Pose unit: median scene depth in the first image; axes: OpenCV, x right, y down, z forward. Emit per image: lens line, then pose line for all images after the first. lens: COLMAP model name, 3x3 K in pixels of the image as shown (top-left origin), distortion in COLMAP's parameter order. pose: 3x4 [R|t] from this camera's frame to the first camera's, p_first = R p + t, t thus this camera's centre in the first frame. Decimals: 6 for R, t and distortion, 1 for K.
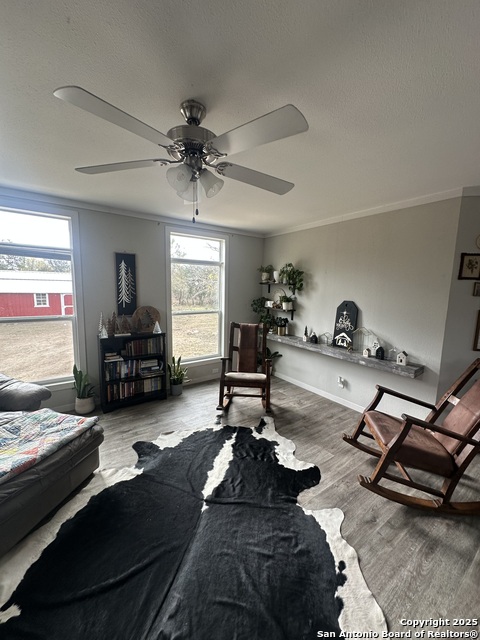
lens RADIAL K [[254.1, 0, 239.3], [0, 254.1, 321.5], [0, 0, 1]] dist [-0.001129, 0.000469]
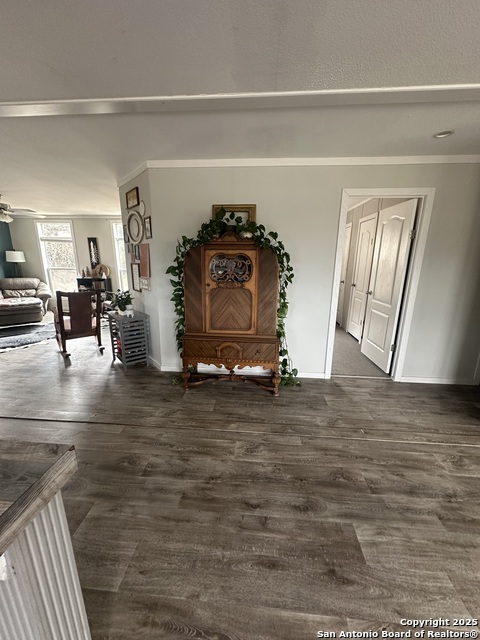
lens RADIAL K [[254.1, 0, 239.1], [0, 254.1, 321.0], [0, 0, 1]] dist [-0.001129, 0.000469]
pose [[0.765644, 0.139624, -0.627928, 1.784984], [-0.081512, 0.989349, 0.120600, 0.048689], [0.638079, -0.041153, 0.768871, 0.165912]]
